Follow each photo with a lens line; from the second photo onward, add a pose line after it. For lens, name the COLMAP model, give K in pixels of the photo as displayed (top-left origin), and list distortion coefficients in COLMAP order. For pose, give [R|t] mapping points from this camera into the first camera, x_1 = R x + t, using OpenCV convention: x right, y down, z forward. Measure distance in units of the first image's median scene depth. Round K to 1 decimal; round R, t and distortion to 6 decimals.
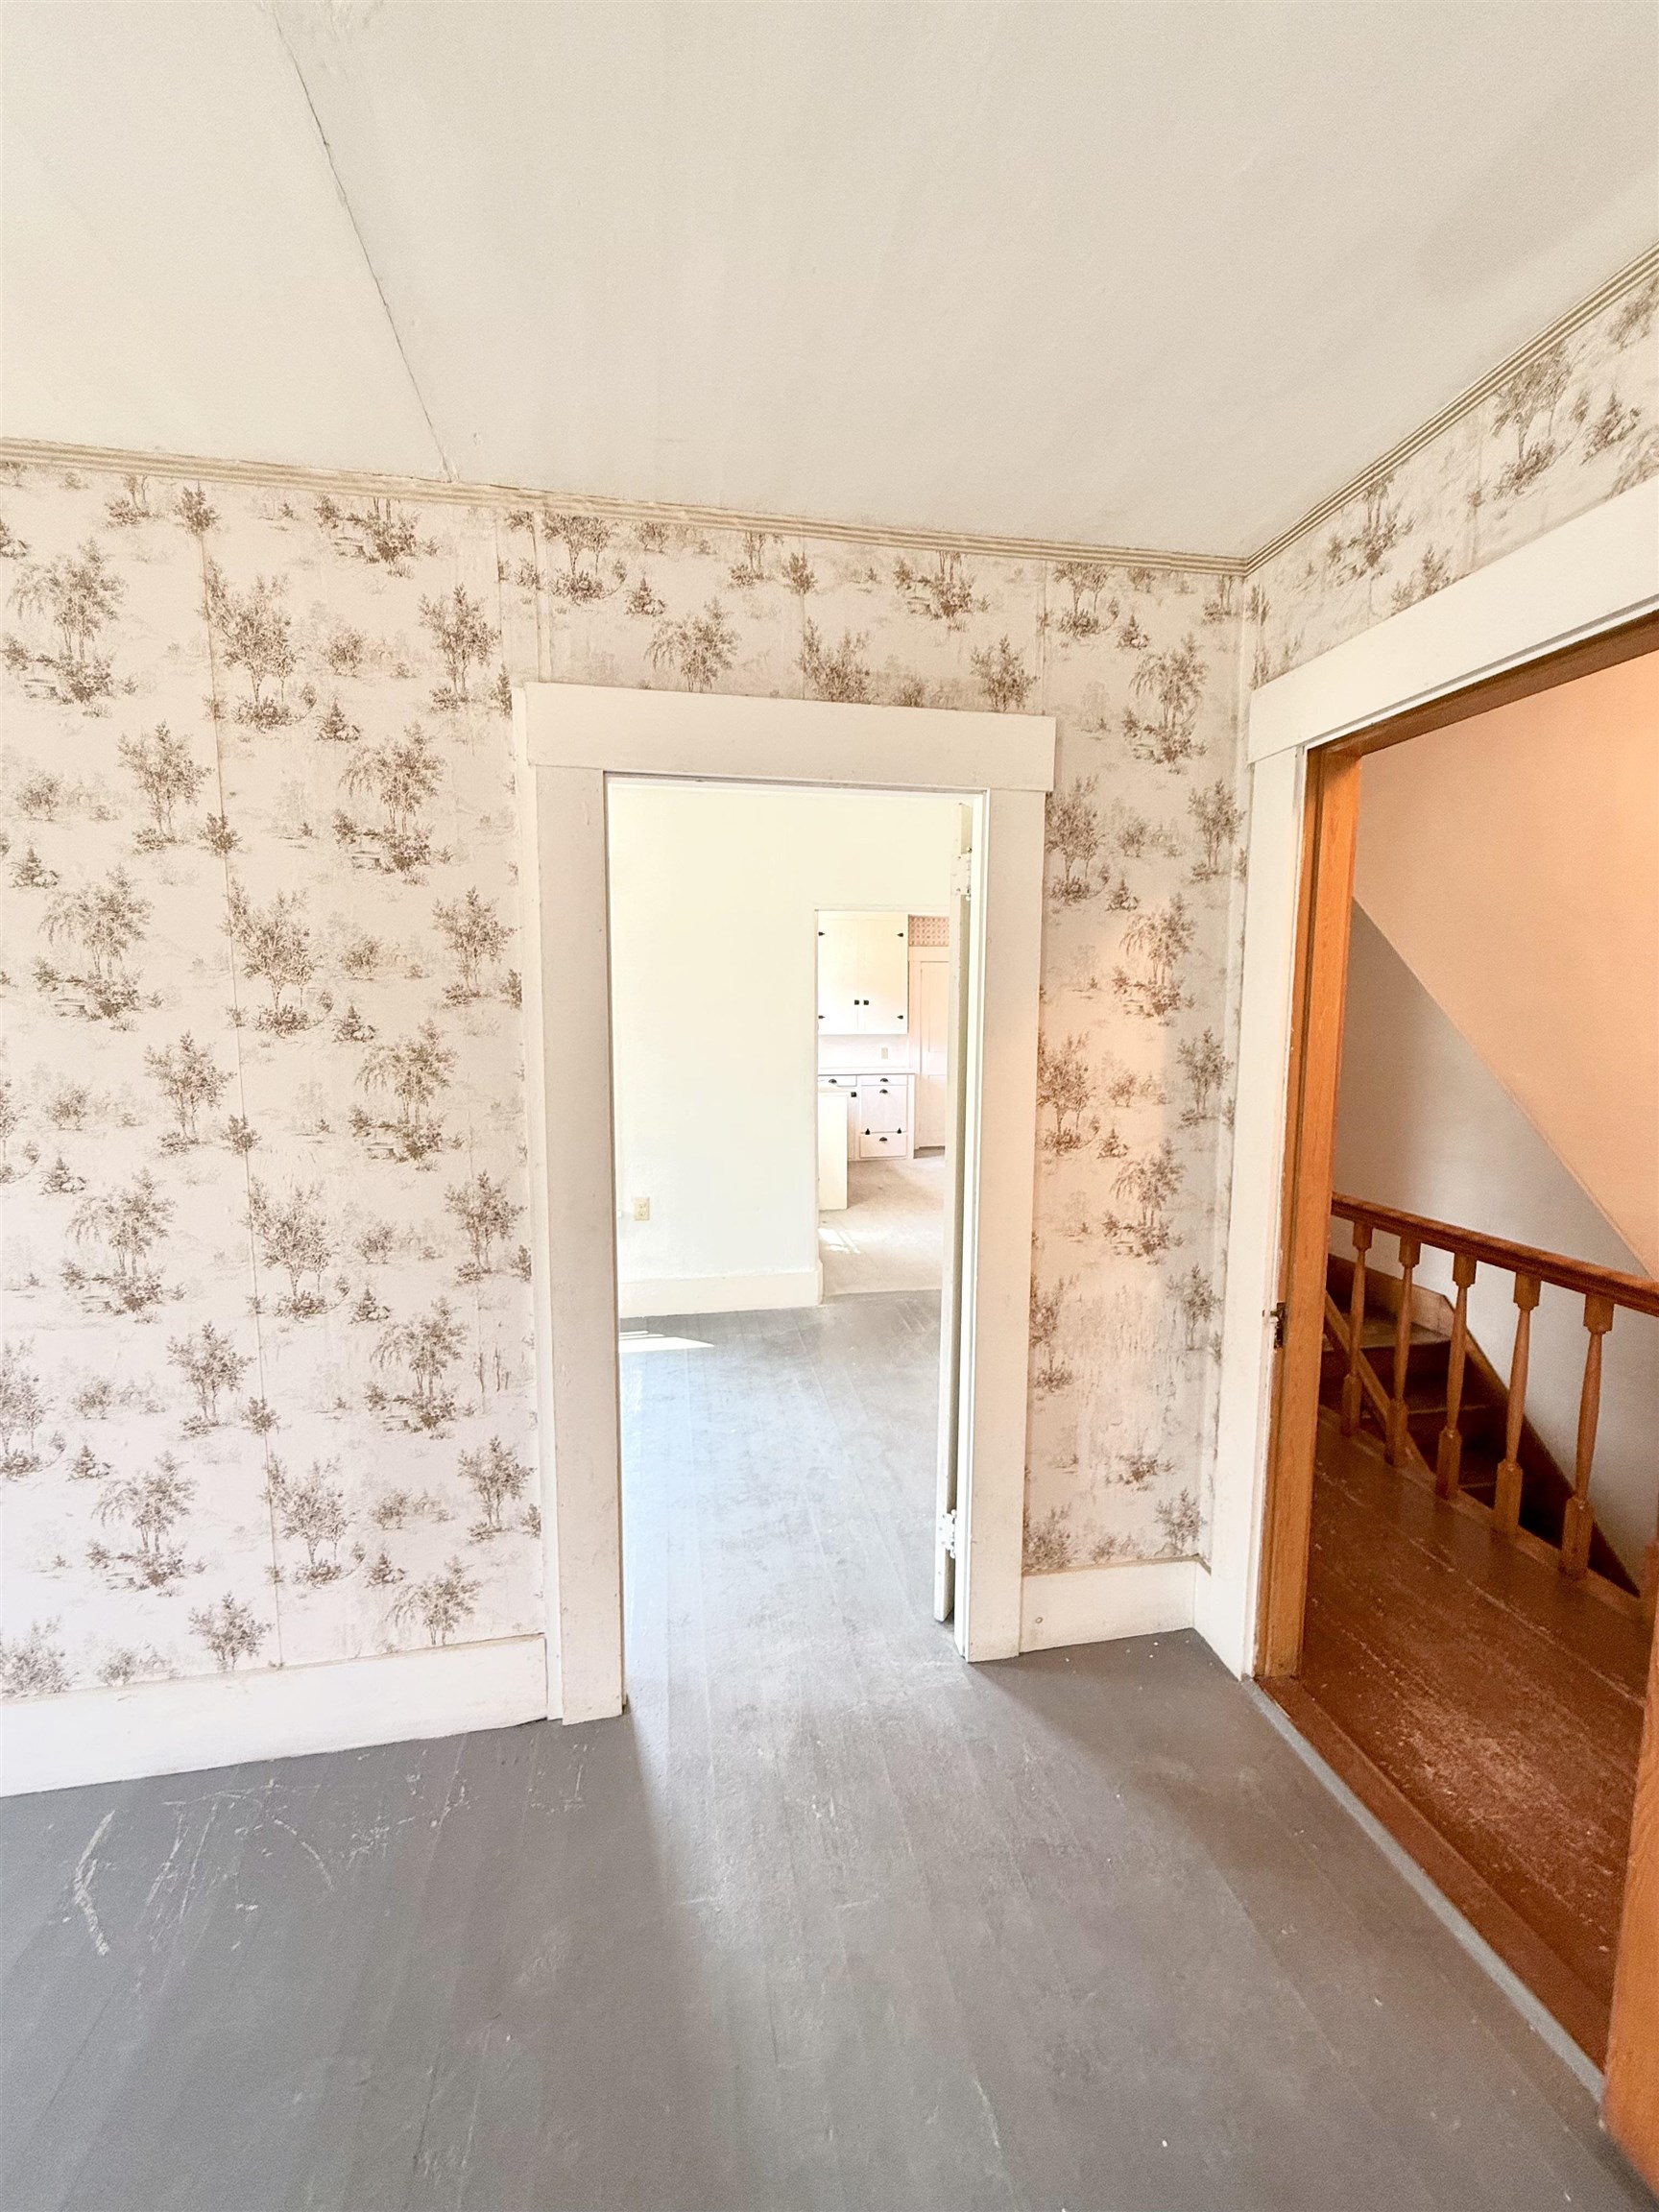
lens RADIAL K [[879.9, 0, 830.7], [0, 879.9, 1101.1], [0, 0, 1]] dist [-0.001435, -0.000316]
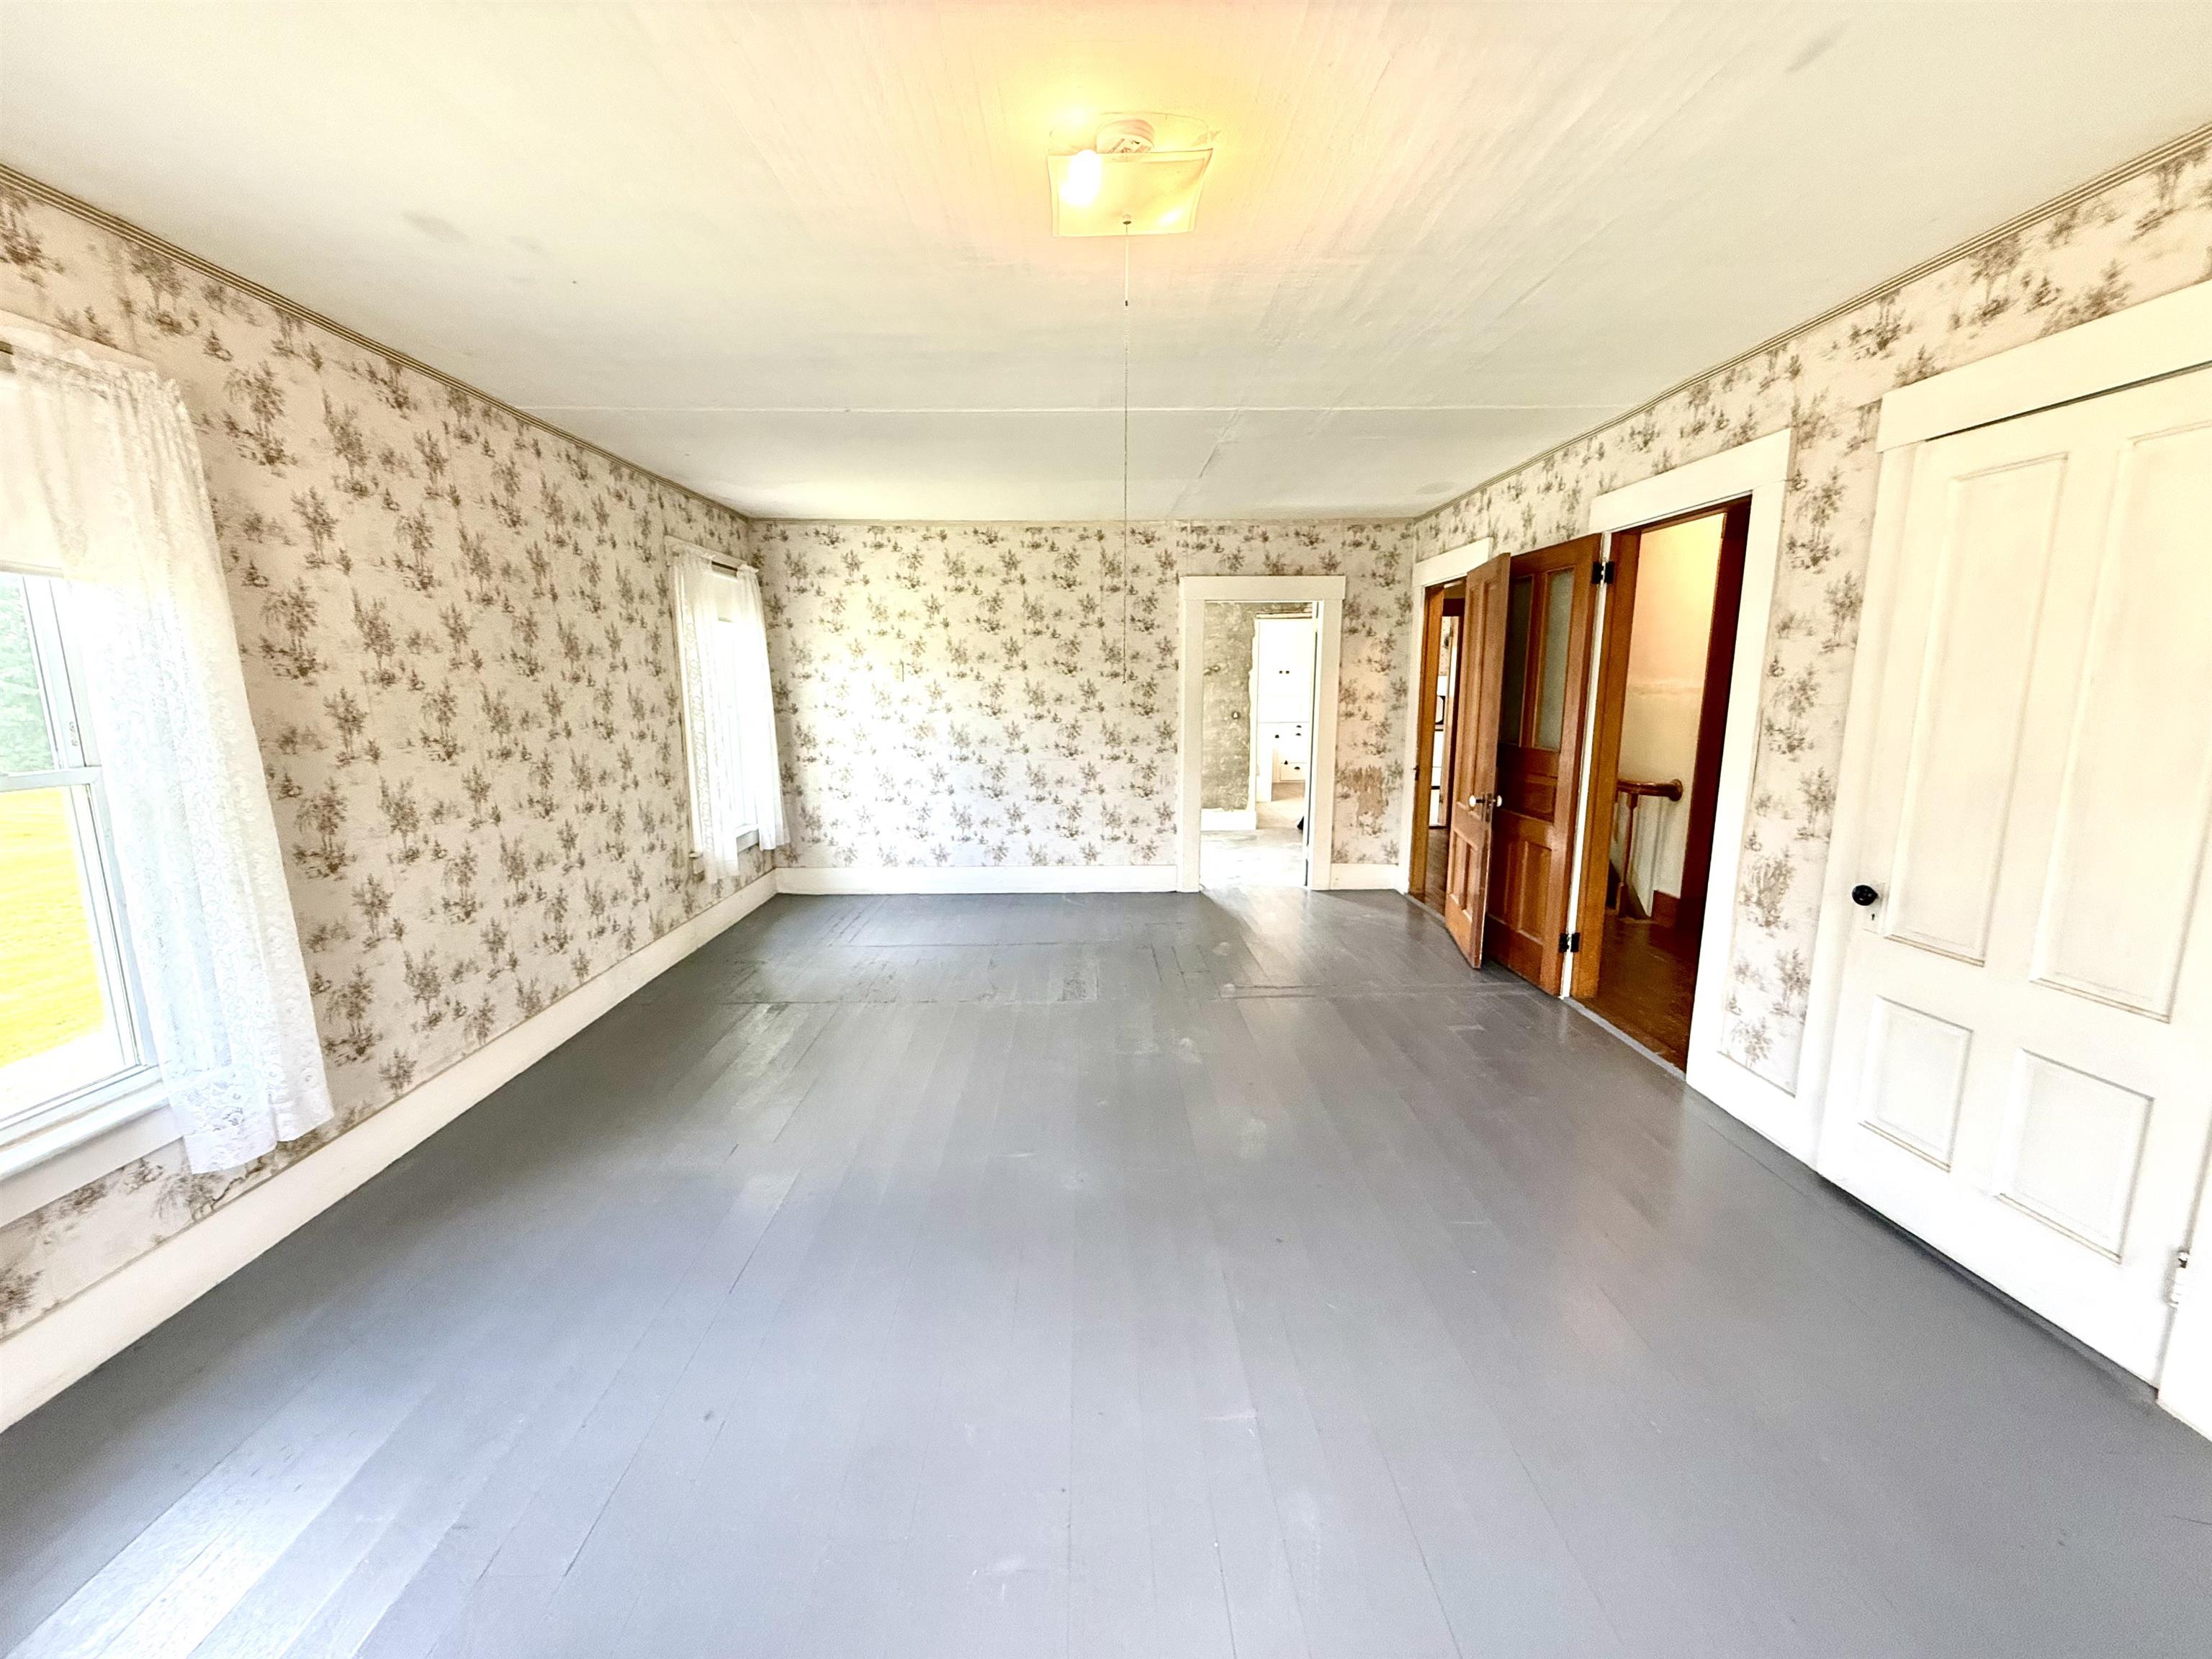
lens RADIAL K [[879.9, 0, 1099.4], [0, 879.9, 826.5], [0, 0, 1]] dist [-0.001435, -0.000316]
pose [[0.985074, 0.022569, -0.170645, -0.056153], [-0.012481, 0.998123, 0.059963, 0.280915], [0.171678, -0.056938, 0.983506, -2.310223]]
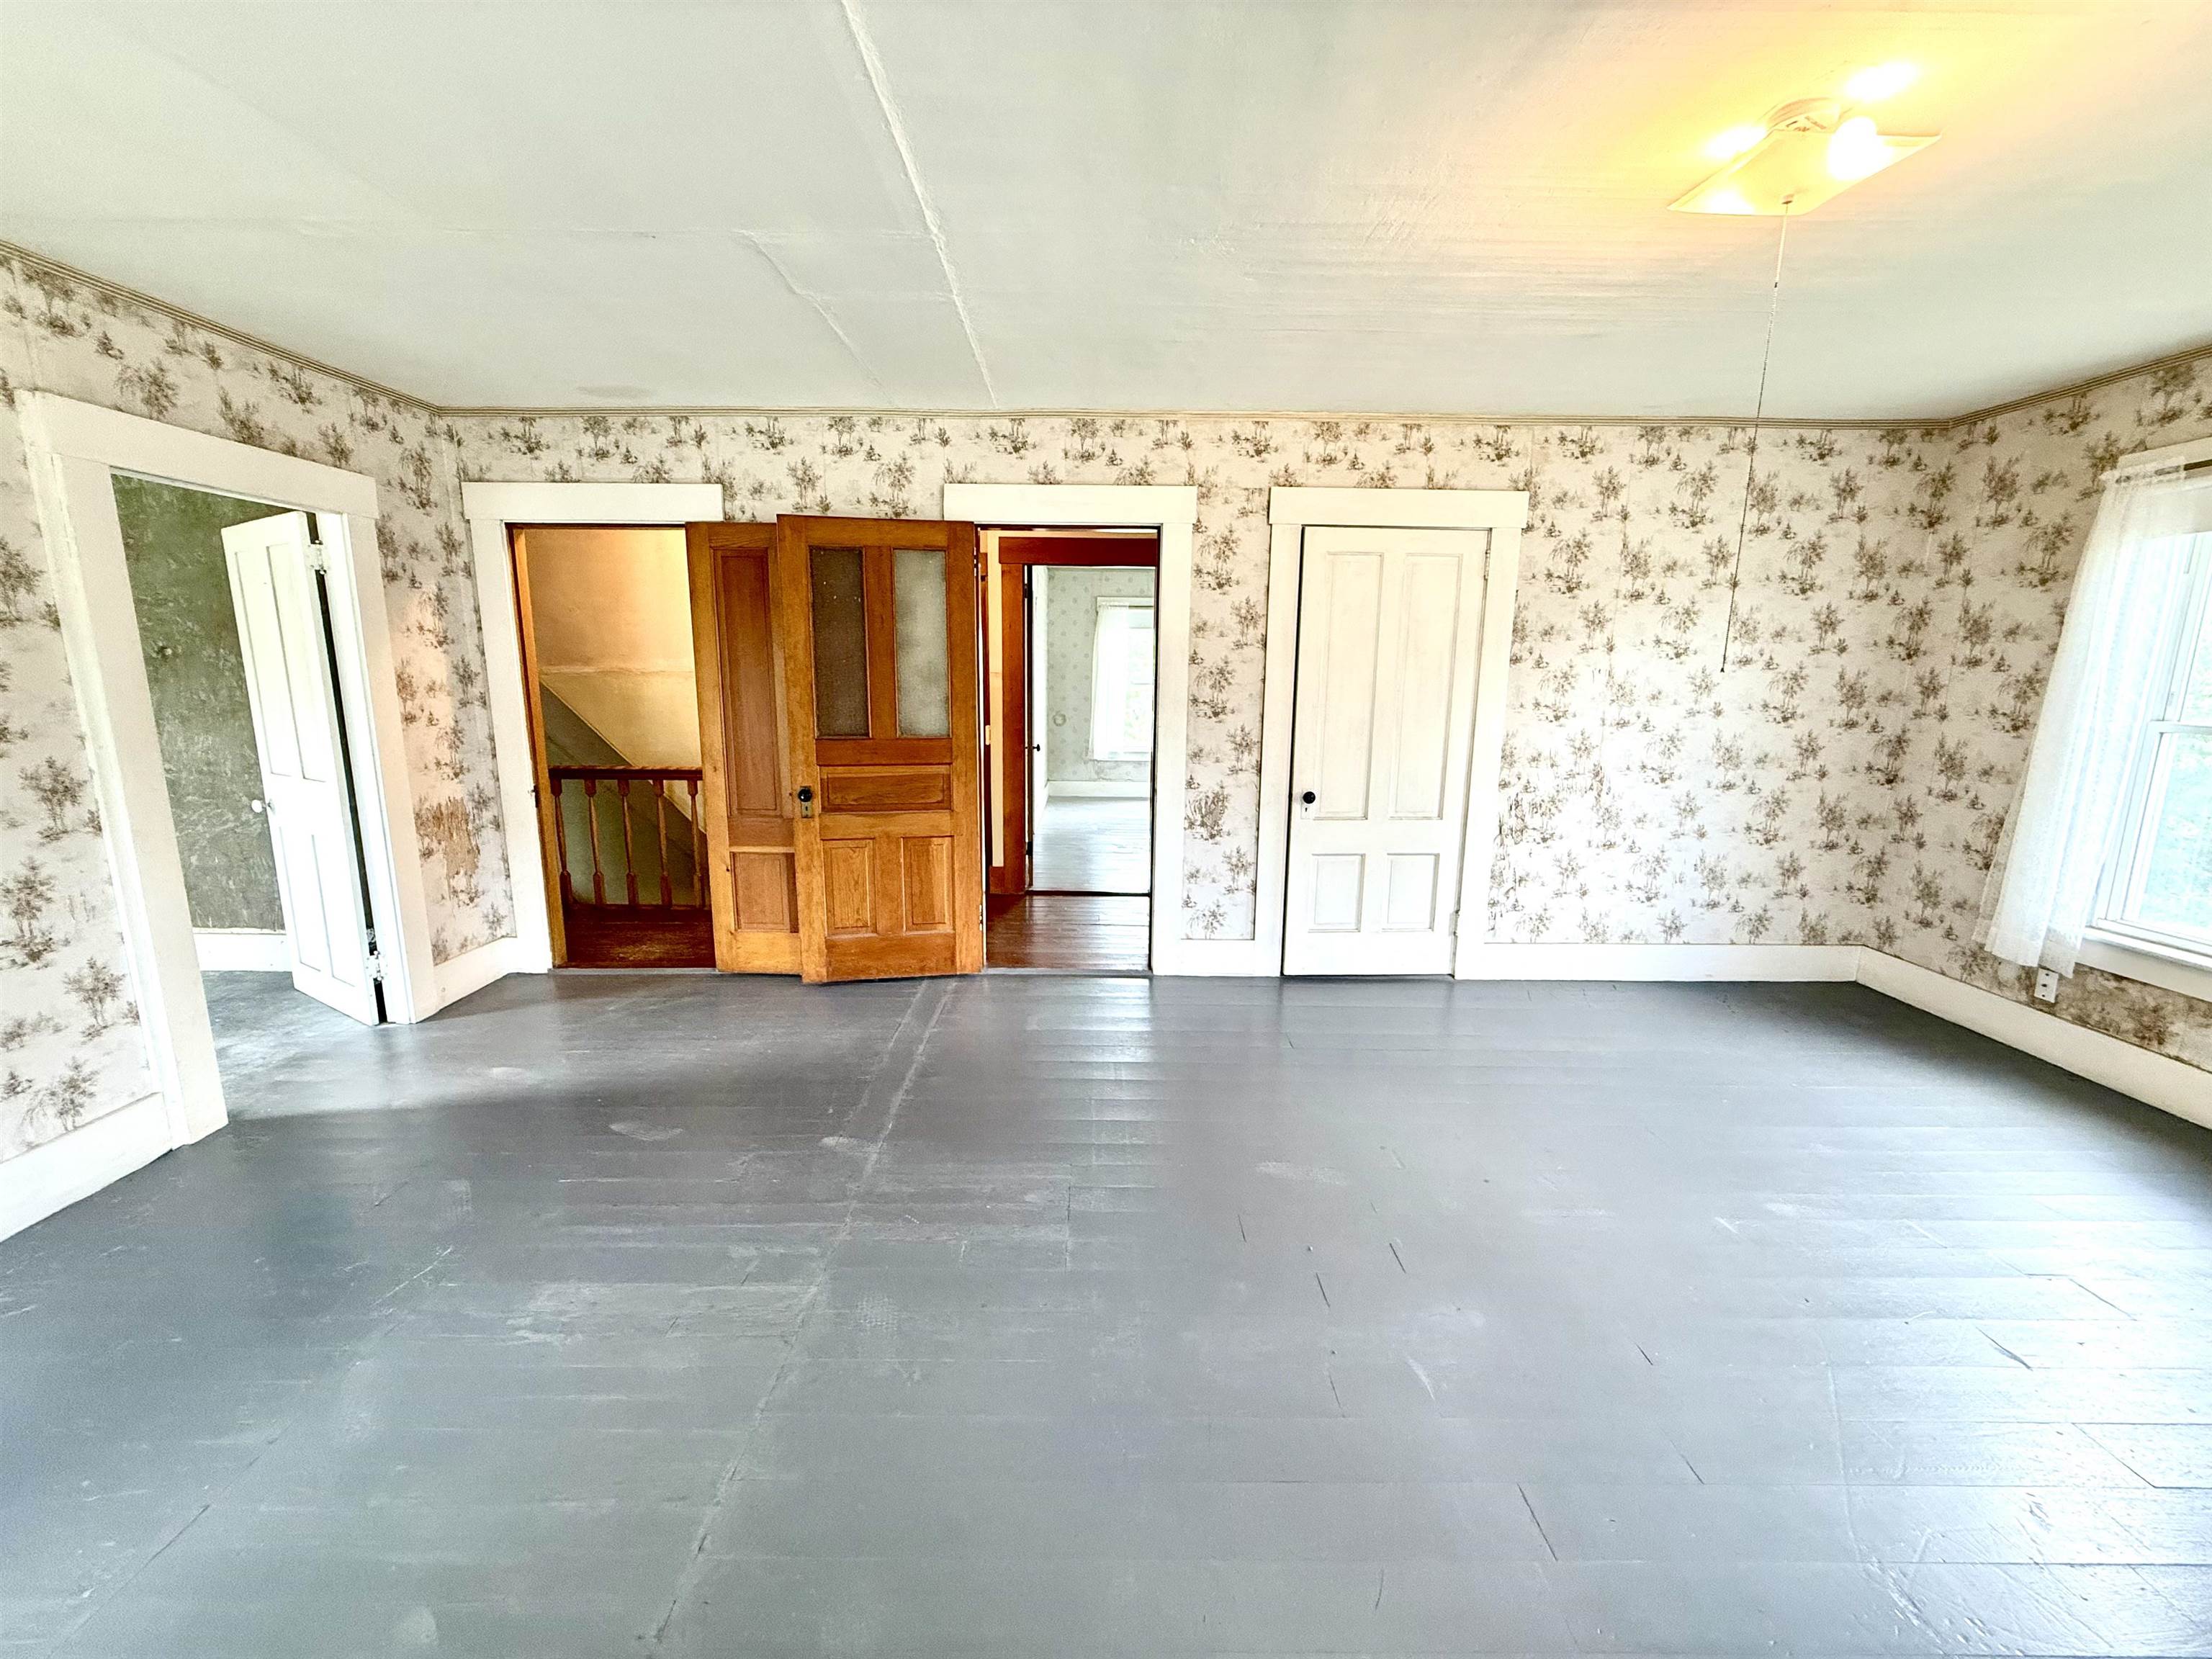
lens RADIAL K [[879.9, 0, 1098.8], [0, 879.9, 826.5], [0, 0, 1]] dist [-0.001435, -0.000316]
pose [[0.184316, -0.176127, 0.966958, -1.351810], [0.096213, 0.982321, 0.160586, 0.120273], [-0.978147, 0.063435, 0.198003, -0.771461]]
